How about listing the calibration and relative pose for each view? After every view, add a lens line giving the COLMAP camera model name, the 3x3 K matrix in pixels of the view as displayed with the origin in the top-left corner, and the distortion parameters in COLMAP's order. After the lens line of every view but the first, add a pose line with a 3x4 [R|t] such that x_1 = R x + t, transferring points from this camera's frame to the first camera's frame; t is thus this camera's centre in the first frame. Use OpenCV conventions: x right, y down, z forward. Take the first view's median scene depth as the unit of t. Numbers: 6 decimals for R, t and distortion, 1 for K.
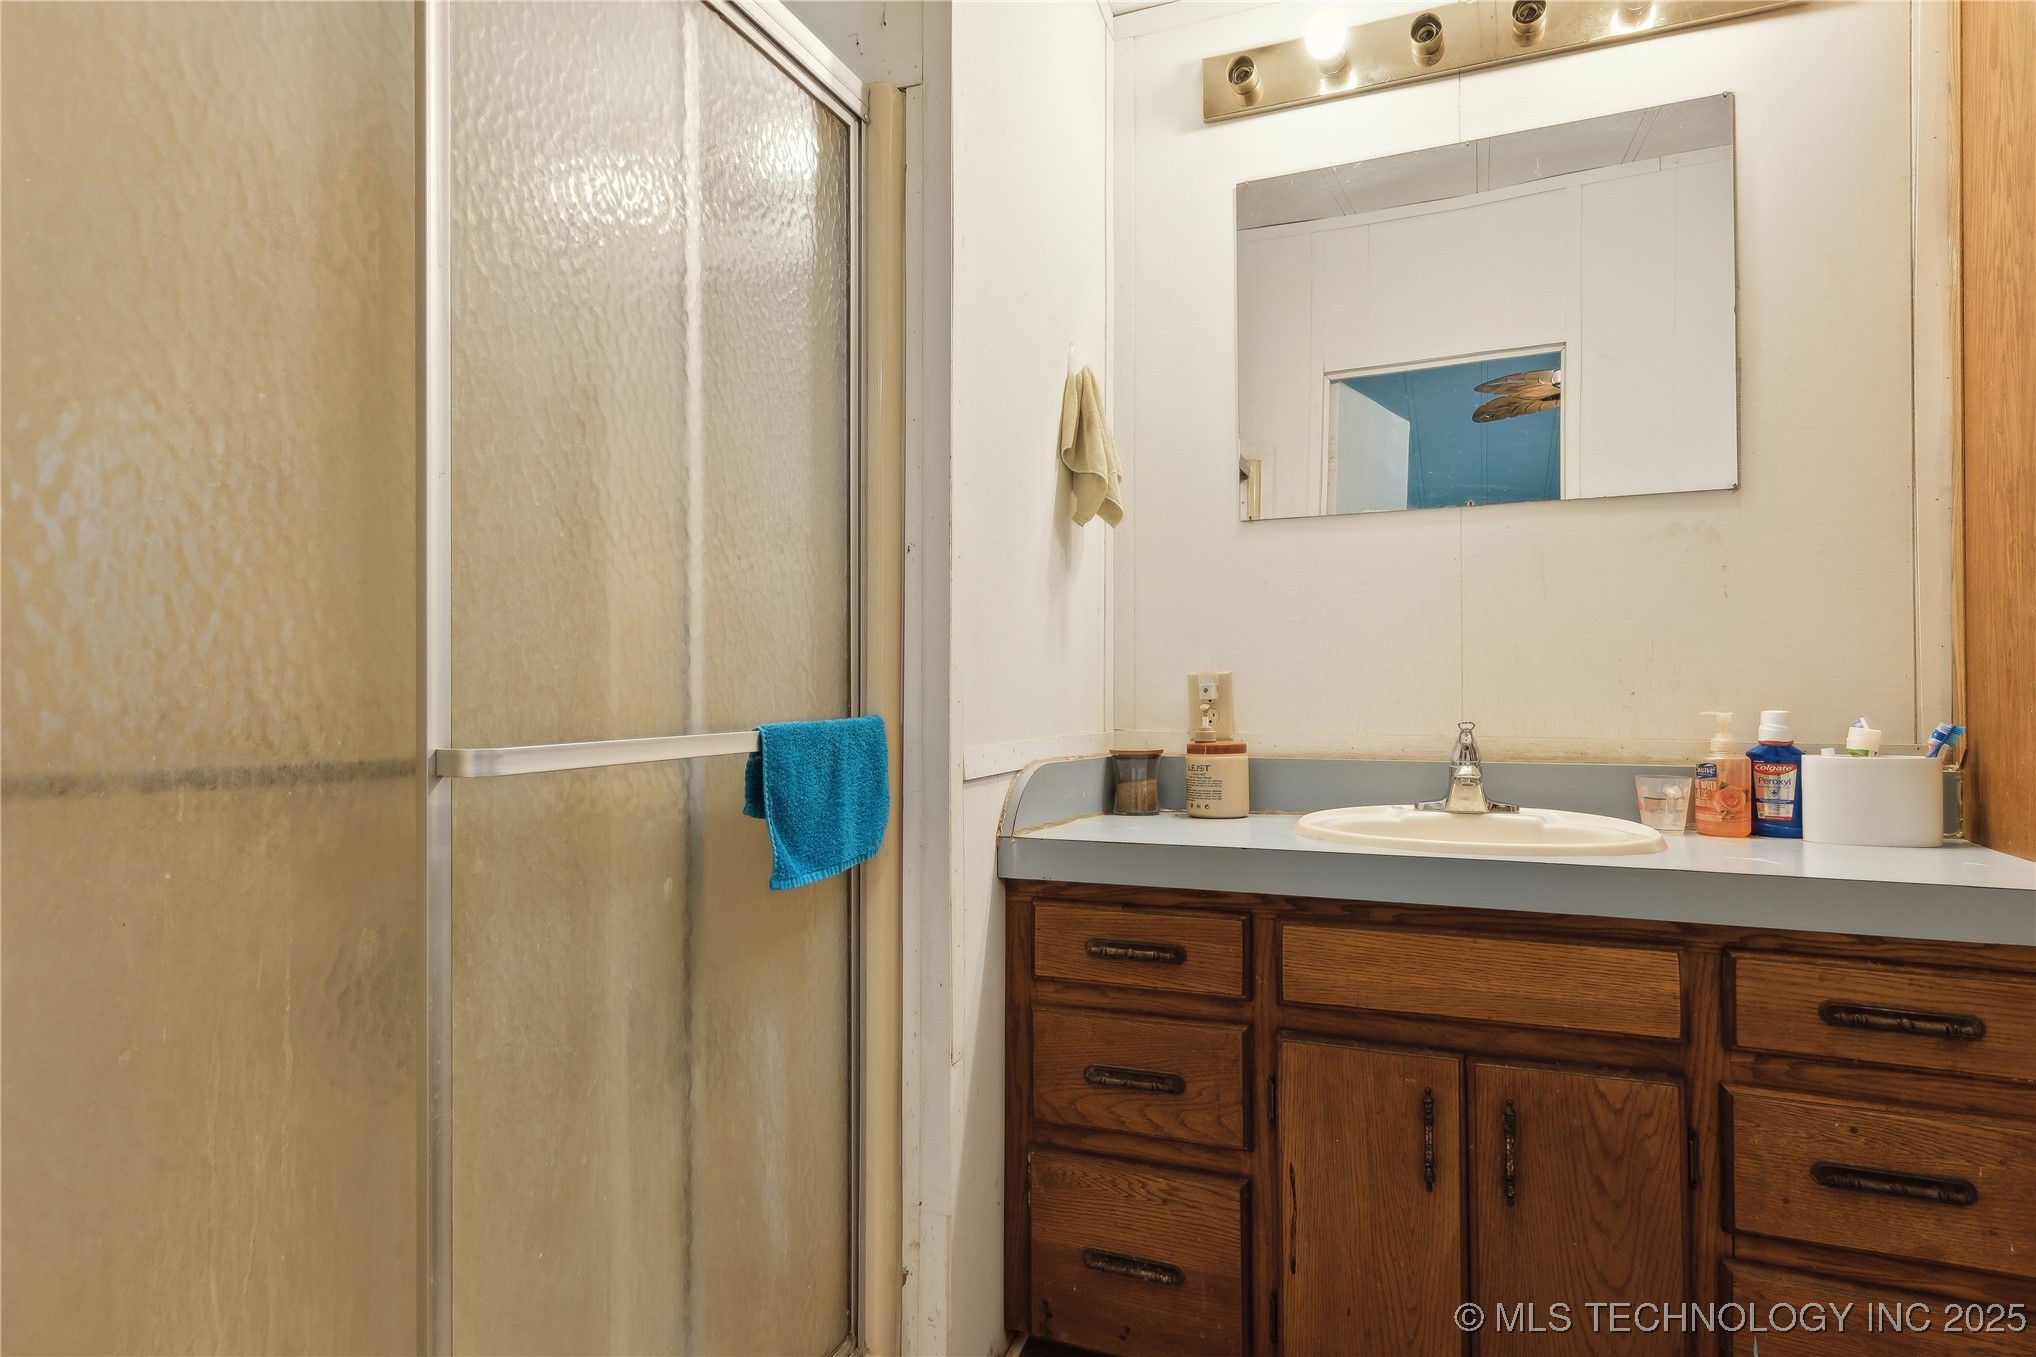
lens RADIAL K [[1139.5, 0, 1009.2], [0, 1139.5, 710.7], [0, 0, 1]] dist [0.002686, 0.001678]
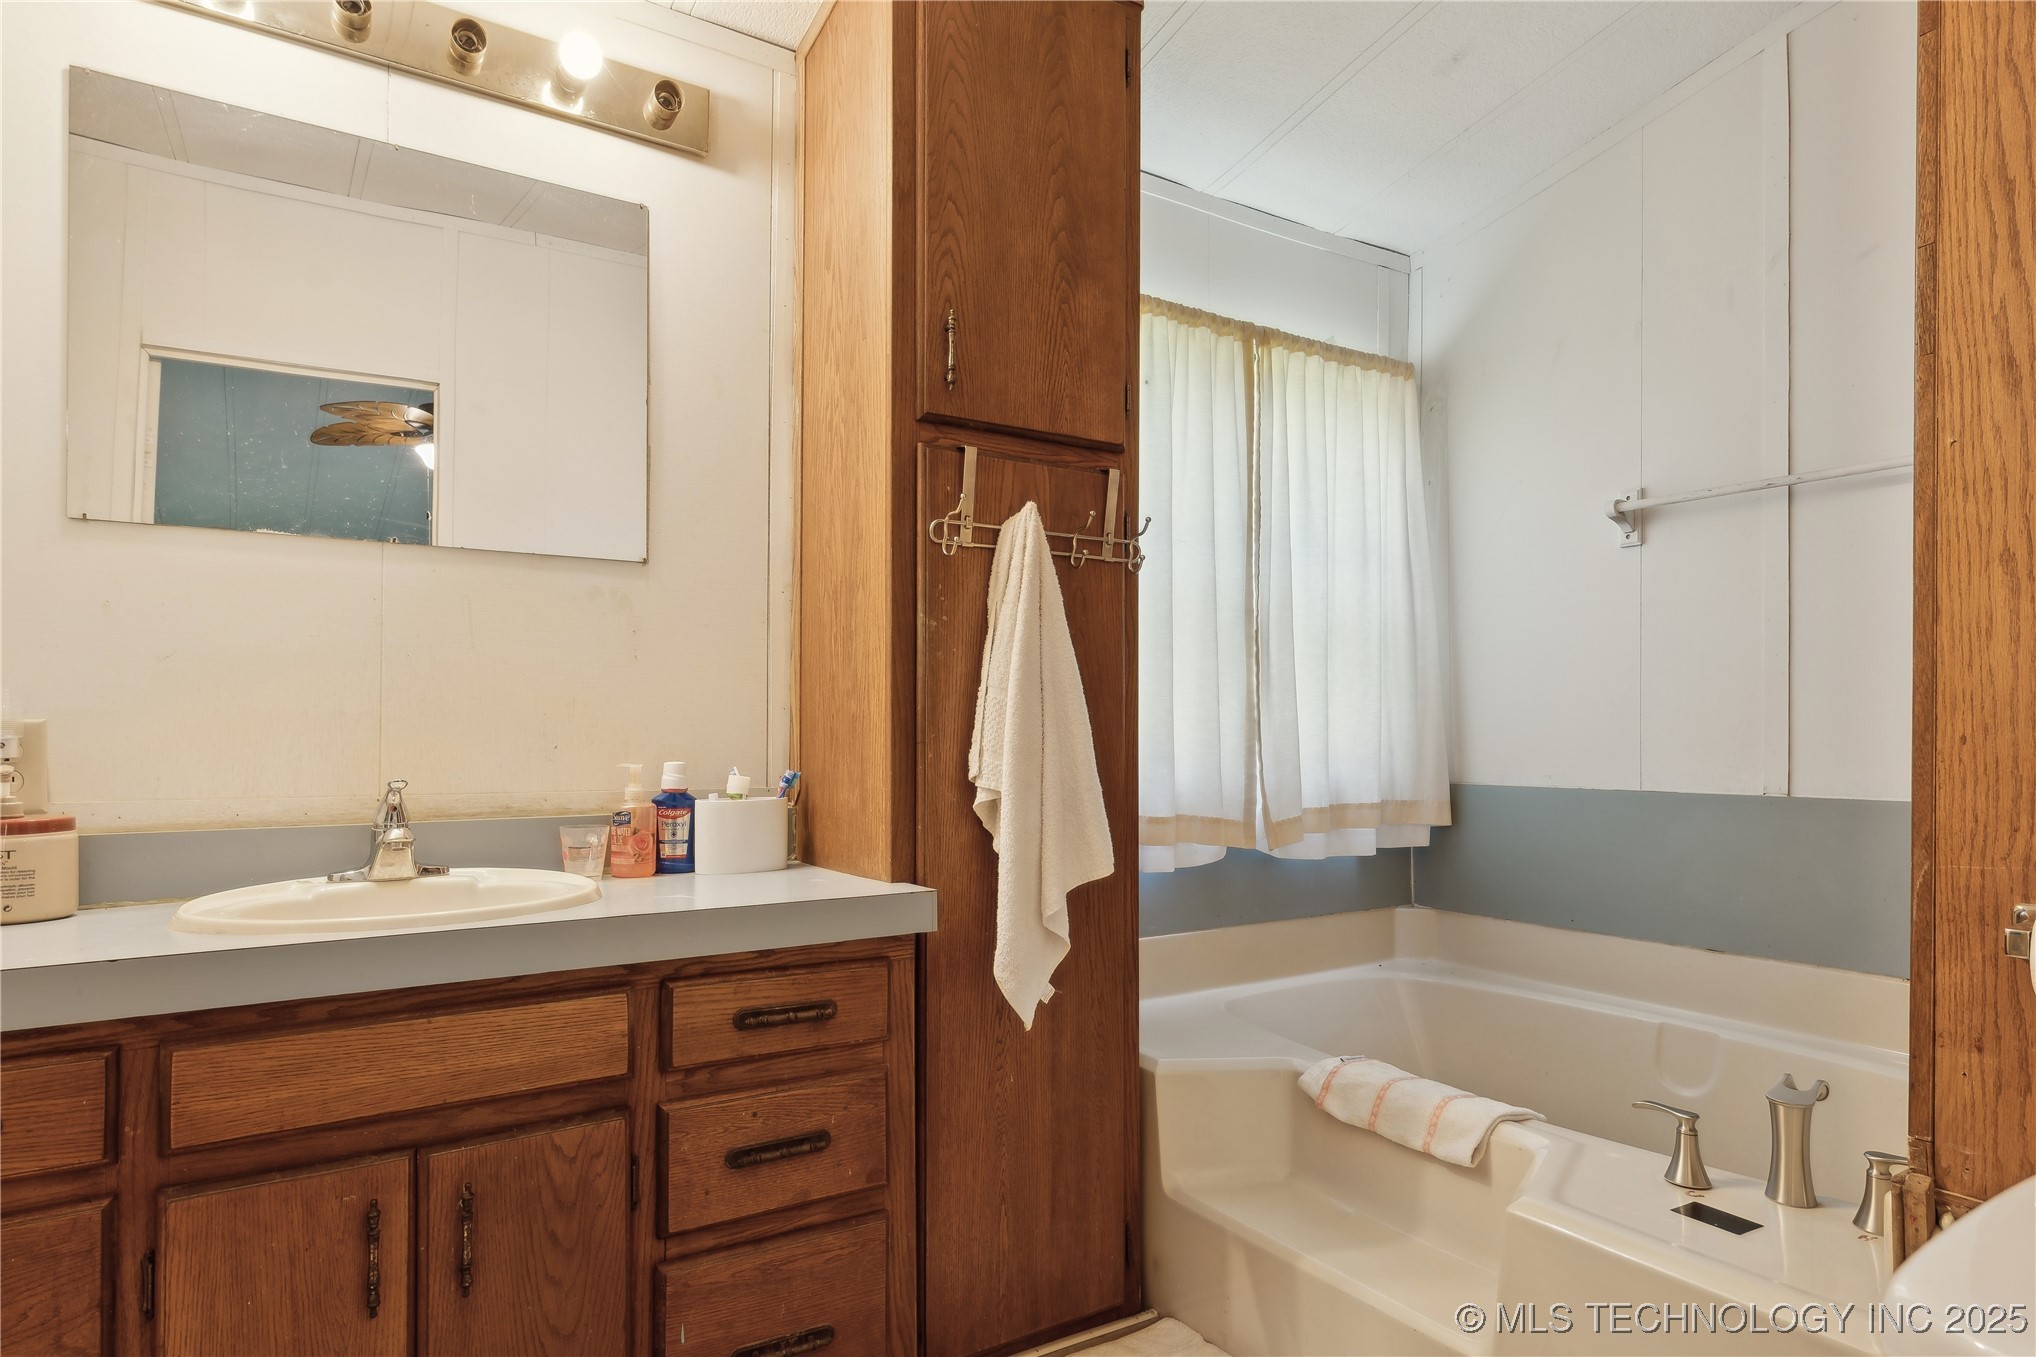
lens RADIAL K [[1136.4, 0, 1018.8], [0, 1136.4, 735.0], [0, 0, 1]] dist [0.003125, 0.000188]
pose [[0.556386, 0.001840, 0.830922, -0.083241], [0.011587, 0.999883, -0.009972, -0.012464], [-0.830843, 0.015176, 0.556299, 0.091457]]
